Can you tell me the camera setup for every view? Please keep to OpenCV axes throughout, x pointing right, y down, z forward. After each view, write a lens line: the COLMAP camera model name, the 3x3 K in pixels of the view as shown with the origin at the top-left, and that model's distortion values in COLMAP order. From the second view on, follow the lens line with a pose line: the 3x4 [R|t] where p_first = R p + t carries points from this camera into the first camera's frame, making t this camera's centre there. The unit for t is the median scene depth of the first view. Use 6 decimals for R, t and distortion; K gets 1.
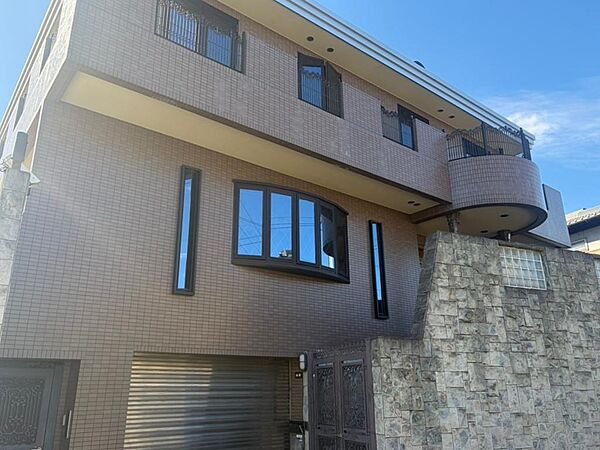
lens RADIAL K [[485.5, 0, 302.1], [0, 485.5, 224.0], [0, 0, 1]] dist [0.005588, 0.011508]
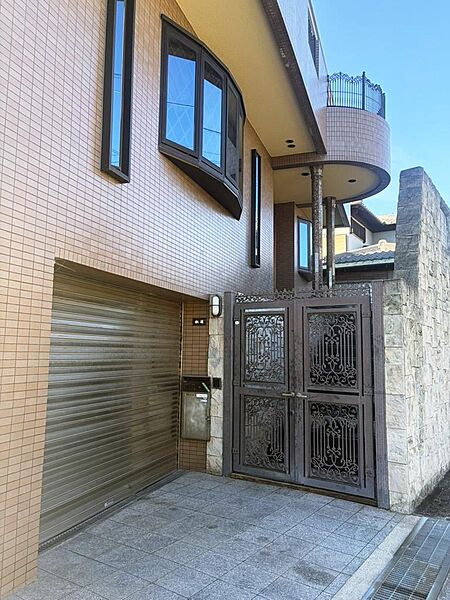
lens RADIAL K [[451.1, 0, 225.0], [0, 451.1, 298.9], [0, 0, 1]] dist [0.045816, -0.046090]
pose [[0.855348, 0.082801, 0.511394, -0.410333], [-0.194257, 0.966380, 0.168443, 0.174963], [-0.480254, -0.243419, 0.842676, 0.455855]]
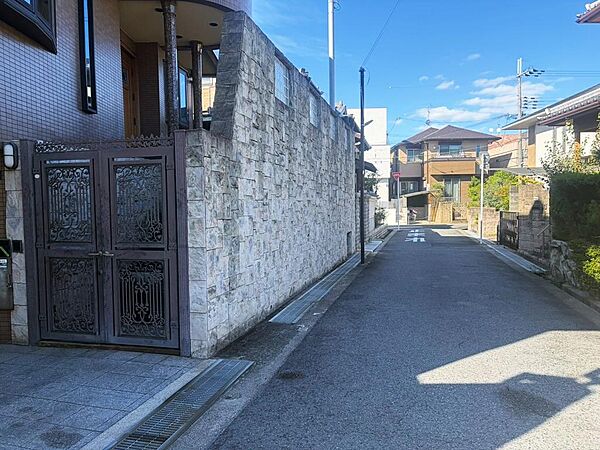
lens RADIAL K [[451.1, 0, 298.5], [0, 451.1, 228.2], [0, 0, 1]] dist [0.045816, -0.046090]
pose [[0.630470, -0.034412, 0.775450, -0.268681], [-0.251494, 0.936070, 0.246014, 0.147988], [-0.734342, -0.350126, 0.581510, 0.380416]]
